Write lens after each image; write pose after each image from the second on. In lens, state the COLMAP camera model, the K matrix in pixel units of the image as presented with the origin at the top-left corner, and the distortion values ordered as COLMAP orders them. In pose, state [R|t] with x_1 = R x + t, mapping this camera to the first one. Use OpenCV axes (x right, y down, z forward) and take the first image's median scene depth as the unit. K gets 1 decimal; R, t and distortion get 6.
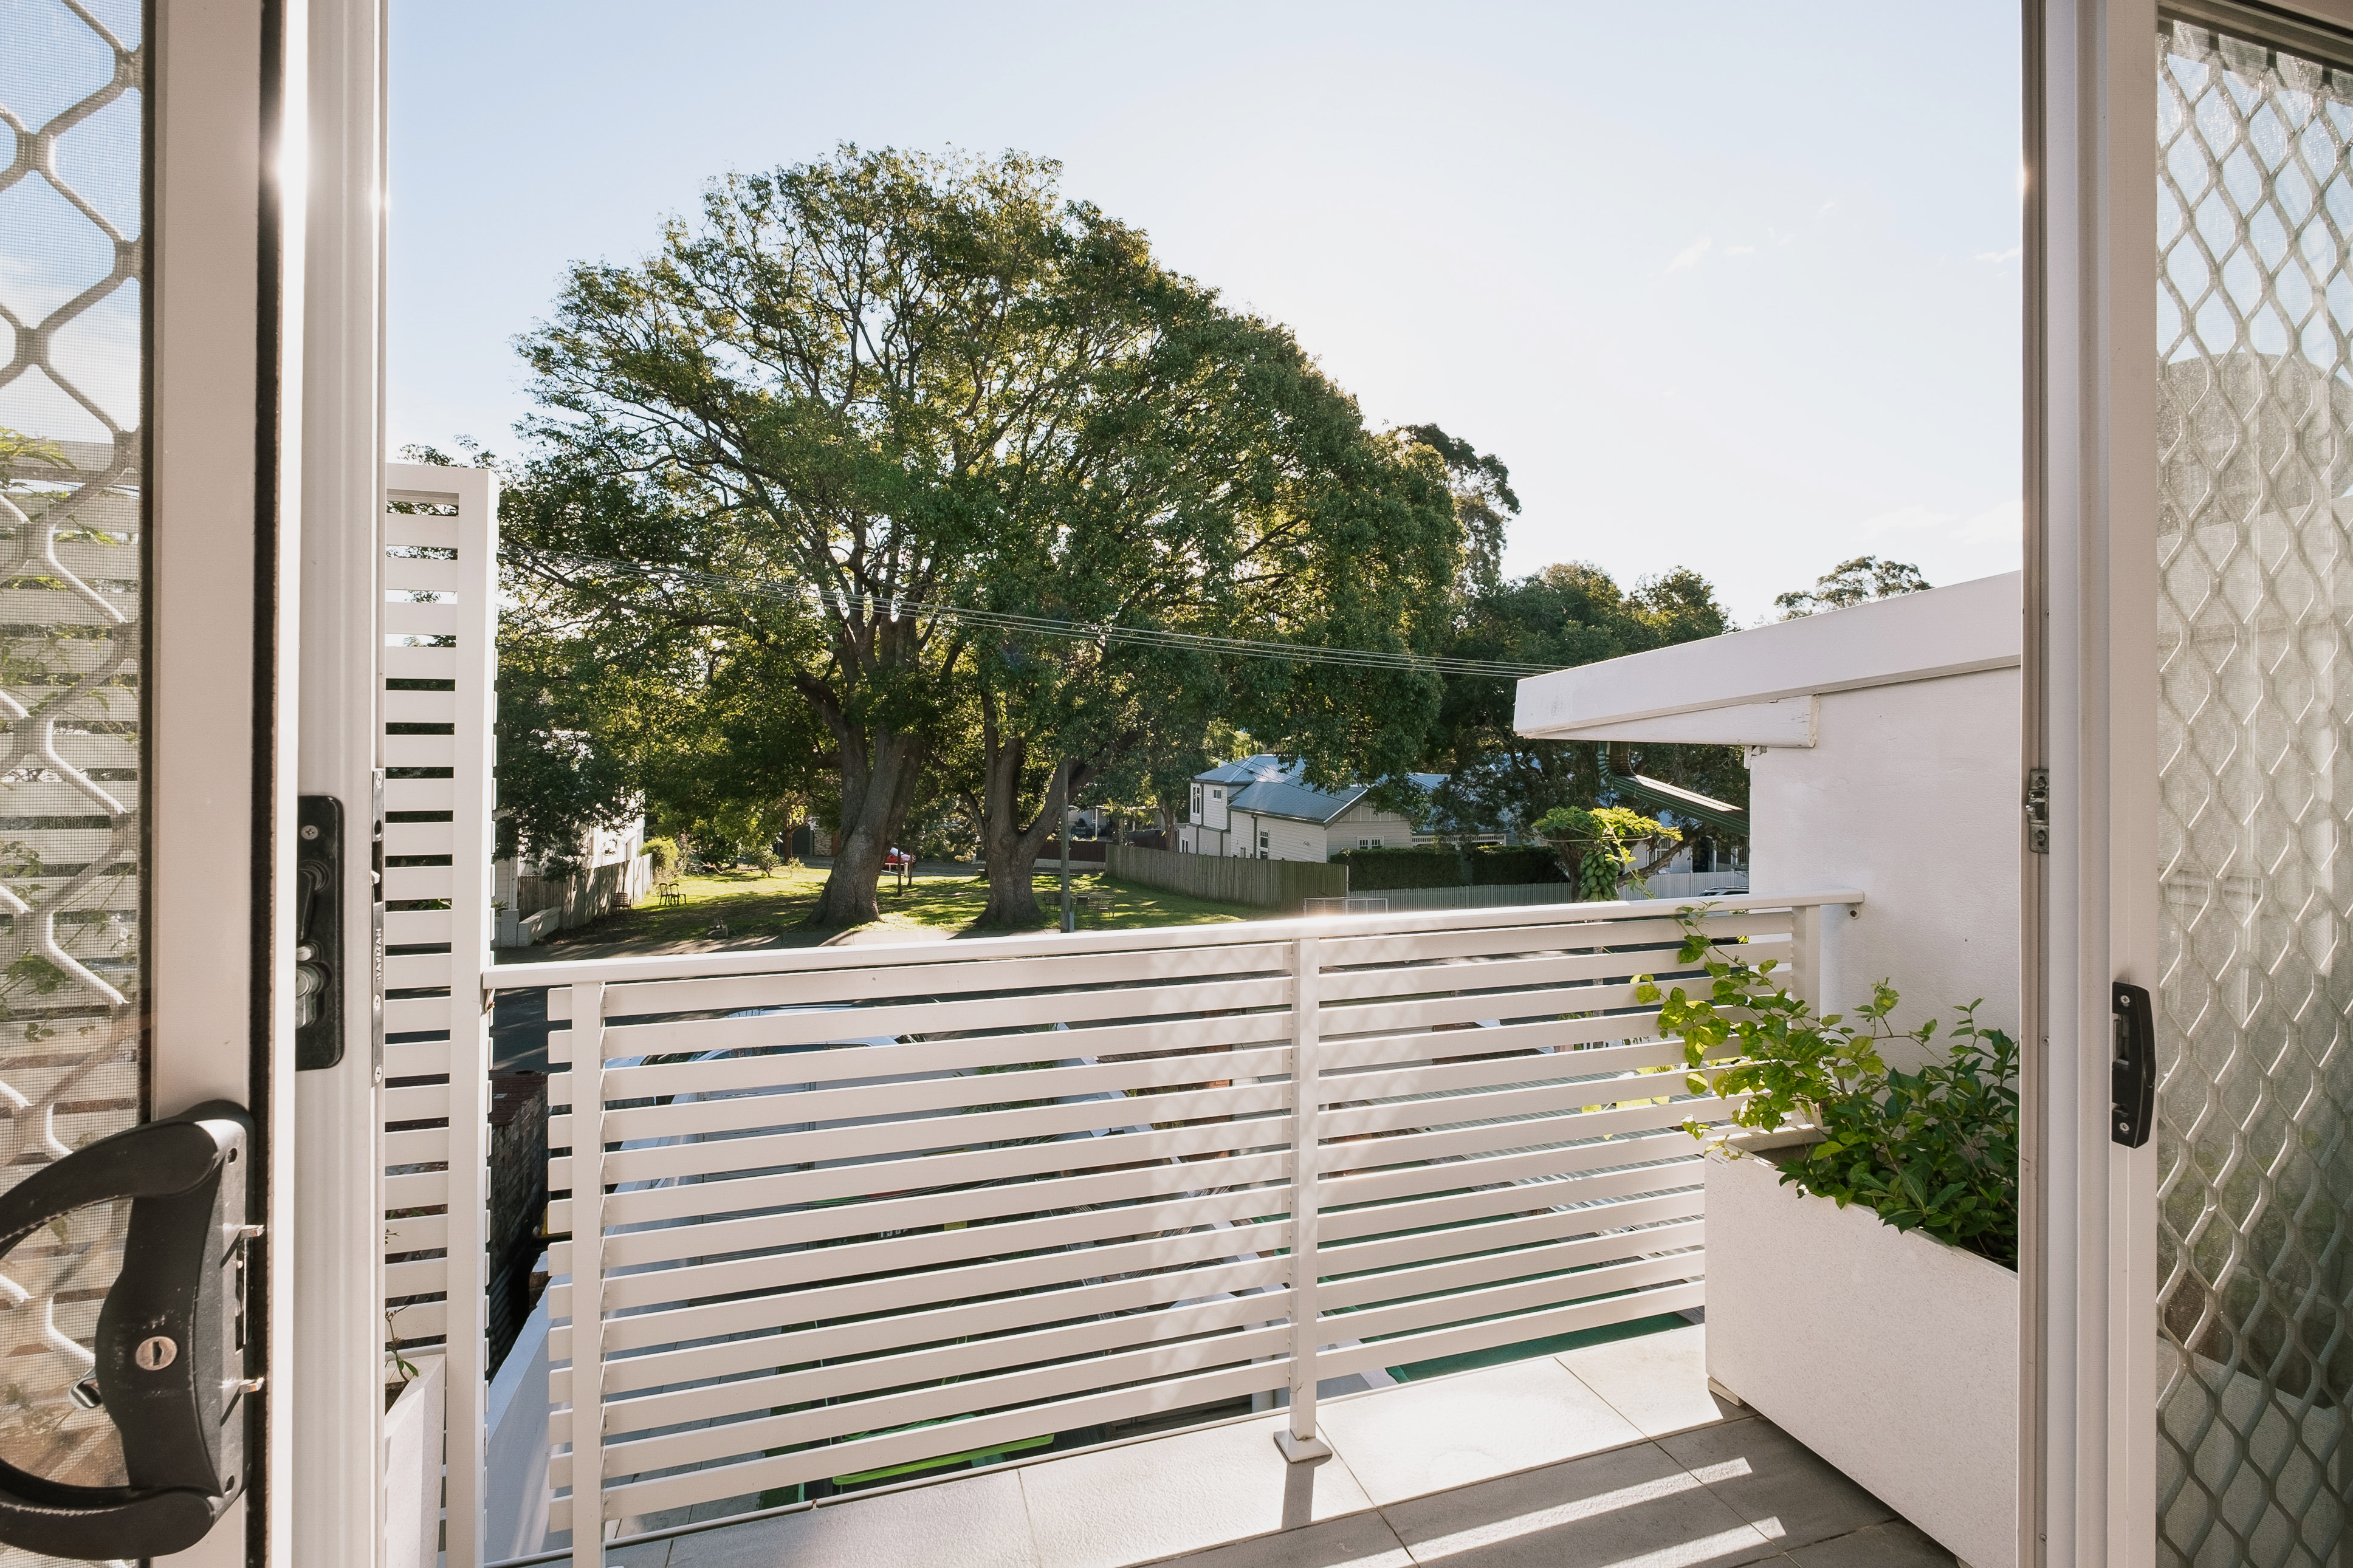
lens RADIAL K [[1045.6, 0, 1172.7], [0, 1045.6, 766.2], [0, 0, 1]] dist [-0.000324, 0.000001]
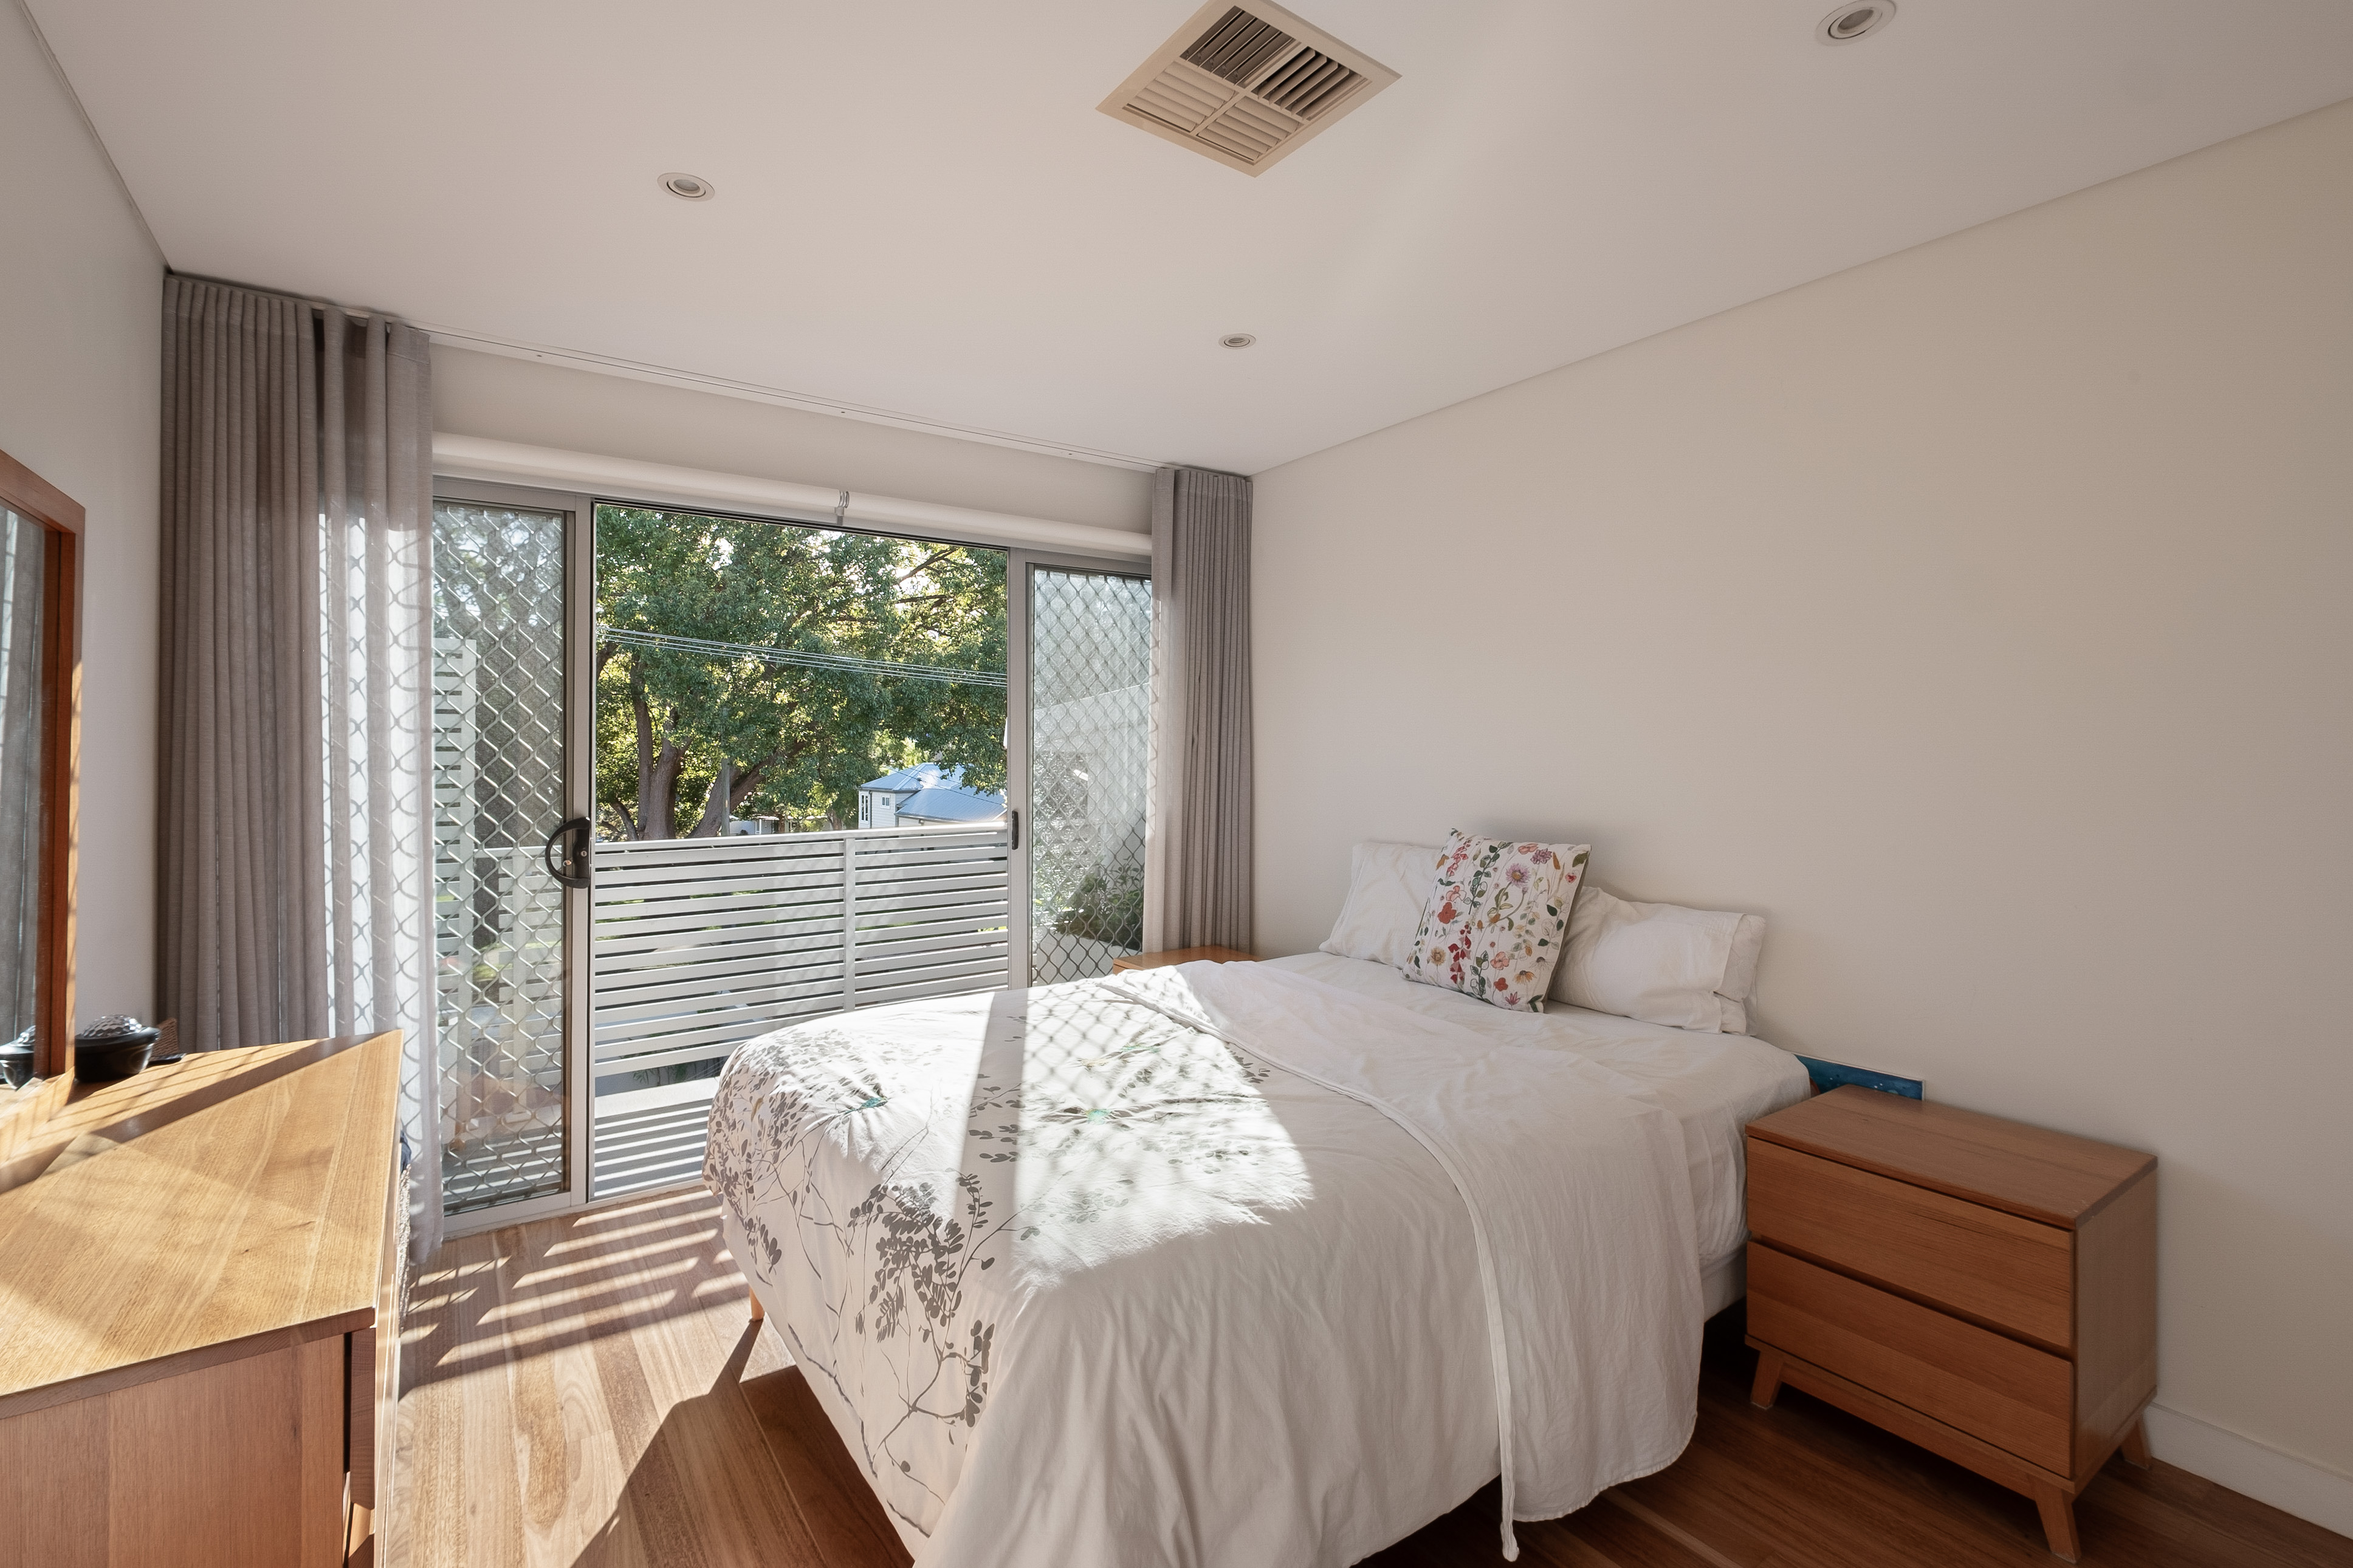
lens RADIAL K [[1045.6, 0, 1175.9], [0, 1045.6, 761.8], [0, 0, 1]] dist [-0.000324, 0.000001]
pose [[0.954599, -0.004432, 0.297860, 0.011400], [0.008299, 0.999897, -0.011719, 0.003044], [-0.297778, 0.013659, 0.954537, -0.103742]]
